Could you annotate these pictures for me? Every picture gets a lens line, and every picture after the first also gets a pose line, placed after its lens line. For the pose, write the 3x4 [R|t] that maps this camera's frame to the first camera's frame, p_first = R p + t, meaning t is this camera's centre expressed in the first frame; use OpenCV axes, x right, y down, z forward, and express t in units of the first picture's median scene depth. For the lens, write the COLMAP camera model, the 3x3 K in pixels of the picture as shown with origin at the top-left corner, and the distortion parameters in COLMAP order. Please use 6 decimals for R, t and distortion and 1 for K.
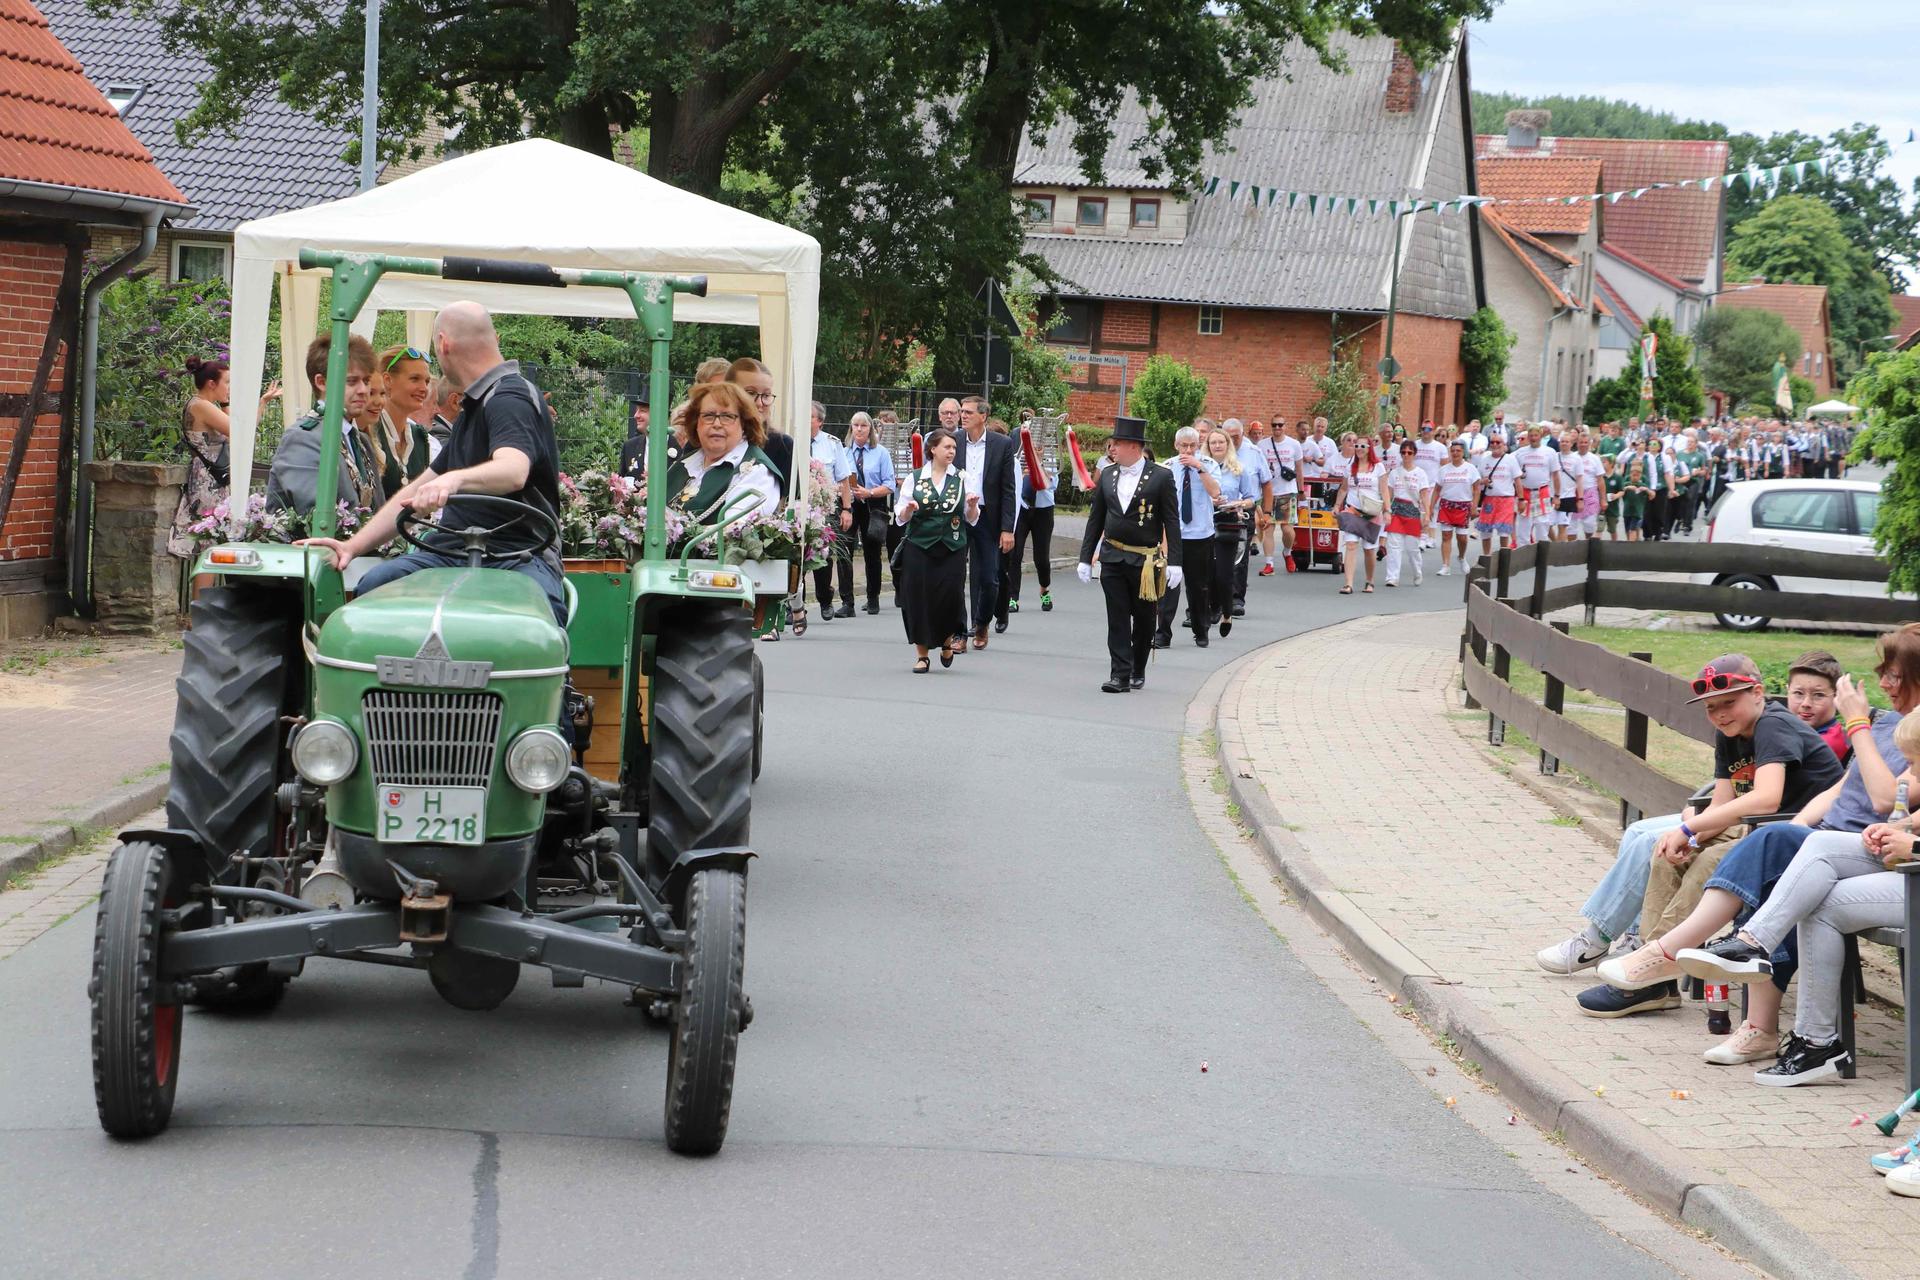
lens RADIAL K [[3682.3, 0, 960.0], [0, 3682.3, 640.0], [0, 0, 1]] dist [0.011794, 2.231007]
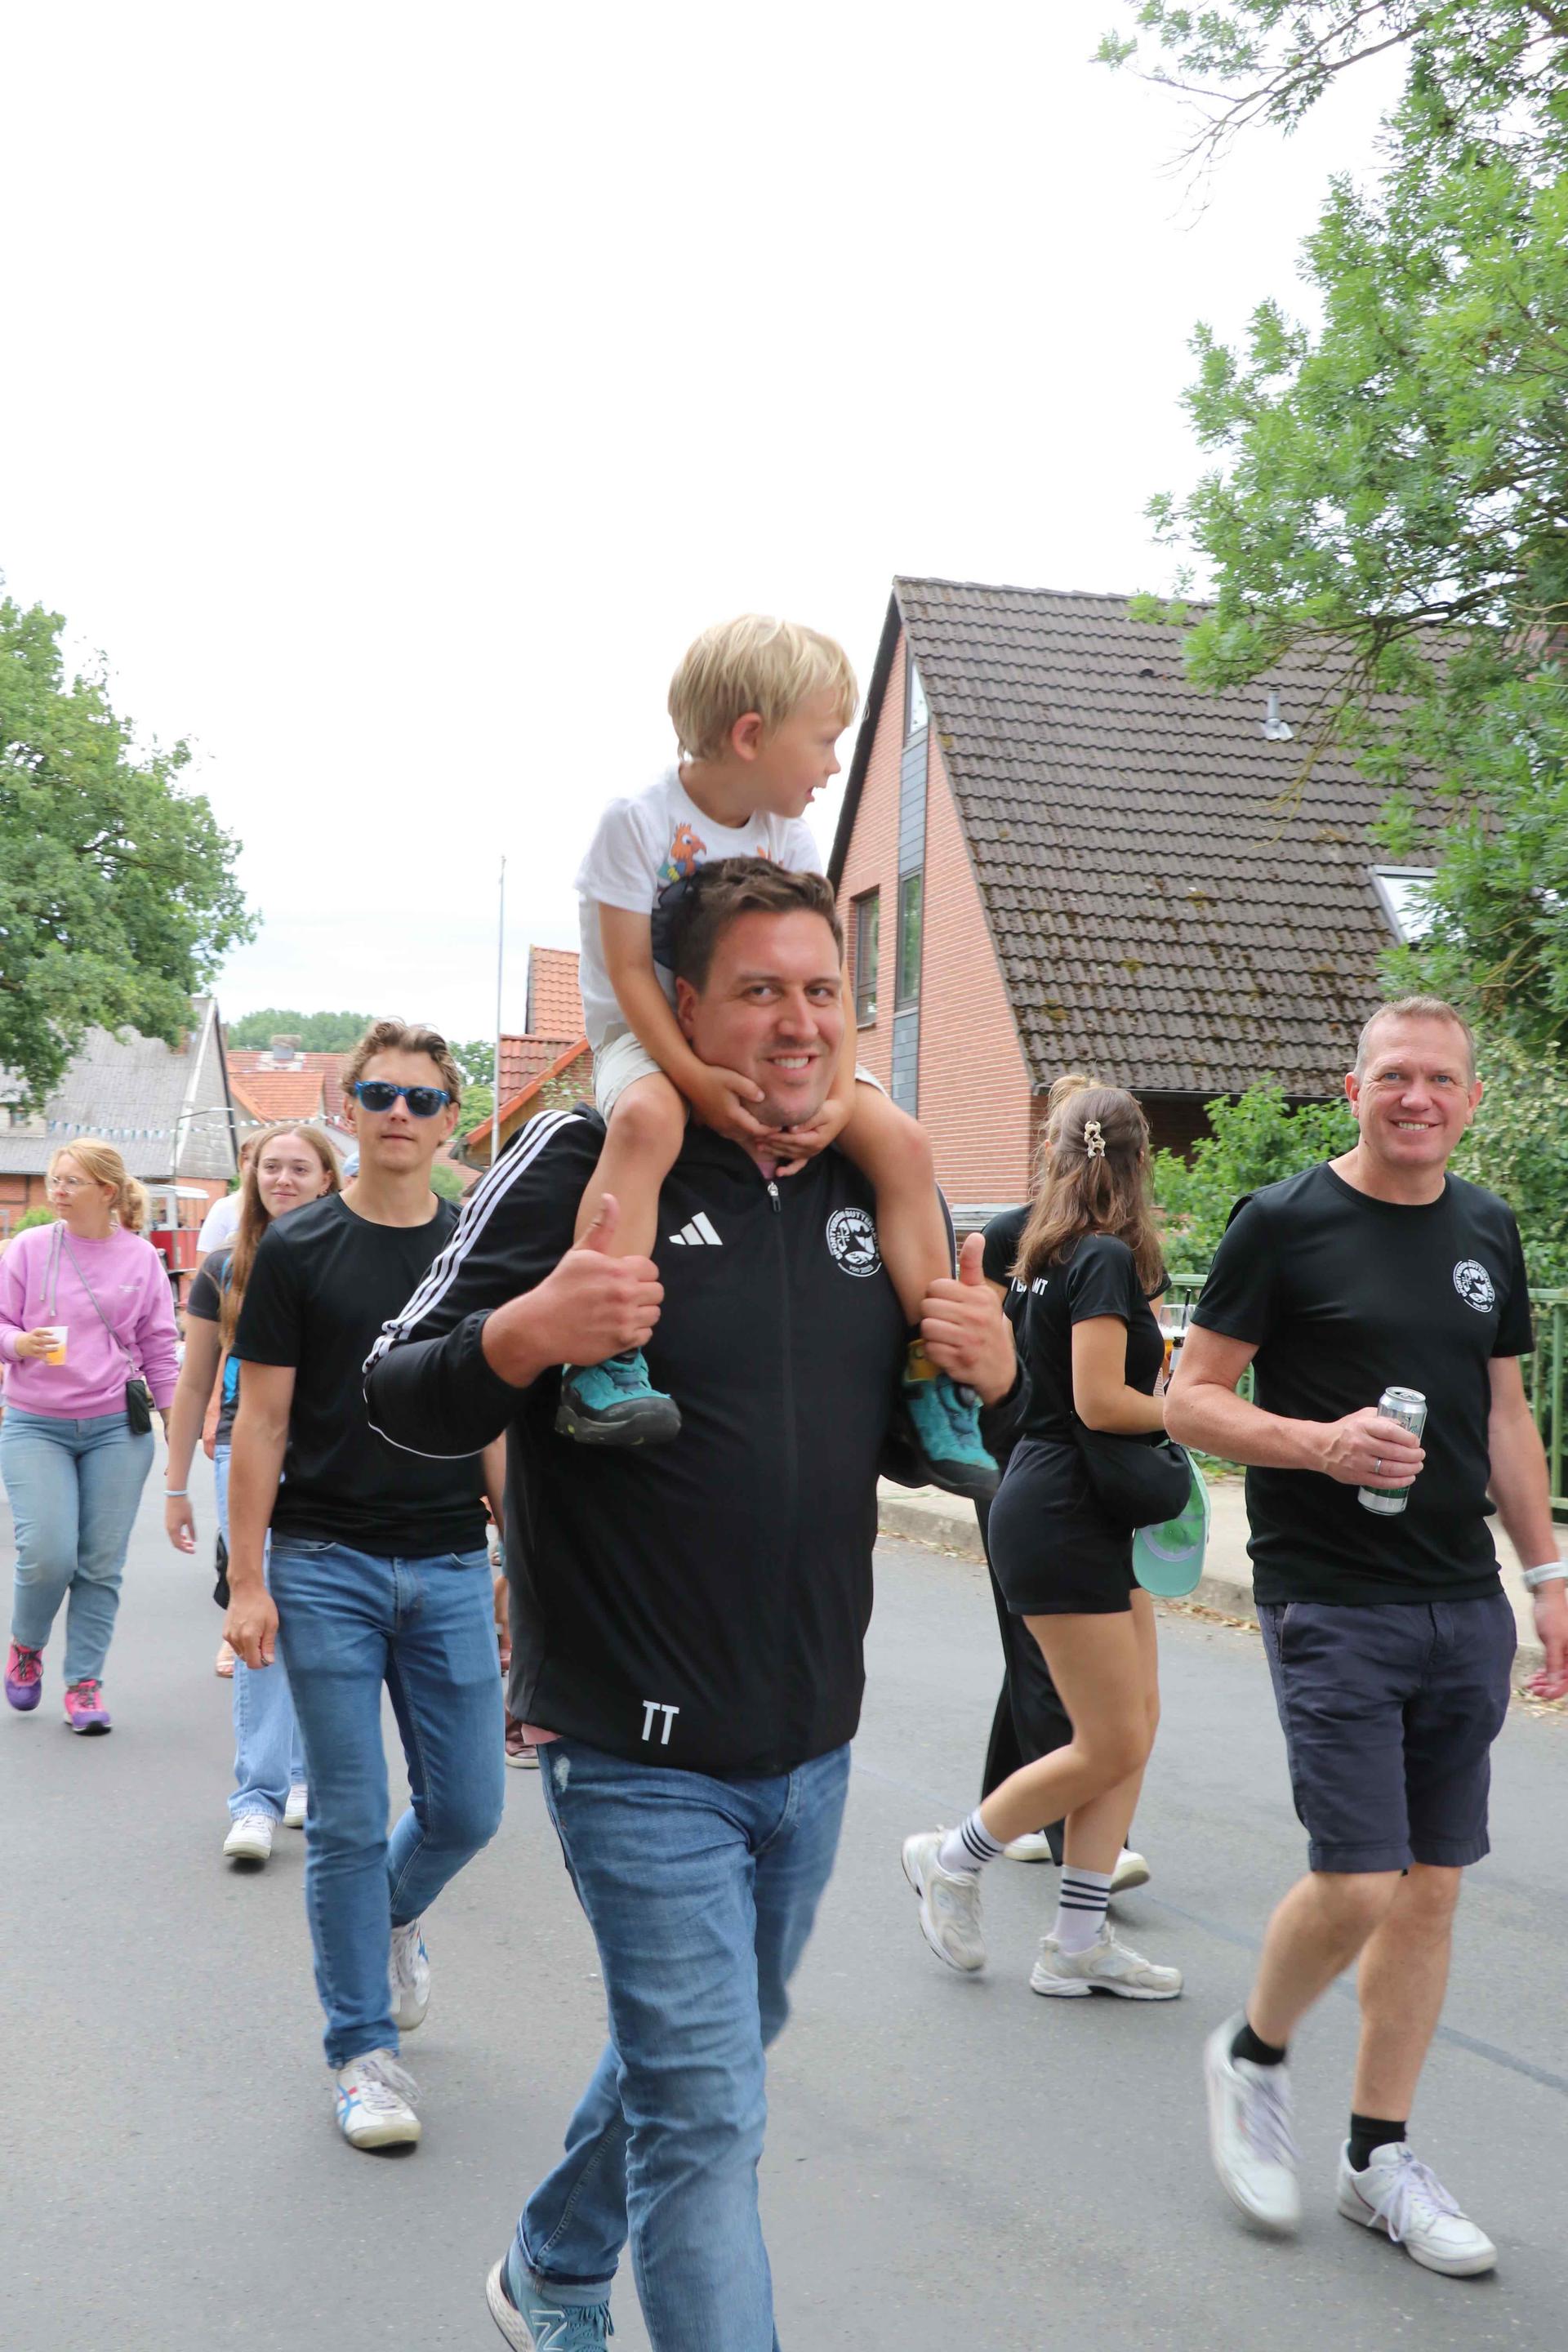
lens RADIAL K [[2807.3, 0, 784.0], [0, 2807.3, 1176.0], [0, 0, 1]] dist [-0.063805, 0.675501]
pose [[0.951465, -0.028910, 0.306397, -0.007110], [0.054248, 0.995744, -0.074503, 0.017479], [-0.302940, 0.087509, 0.948984, -0.260293]]
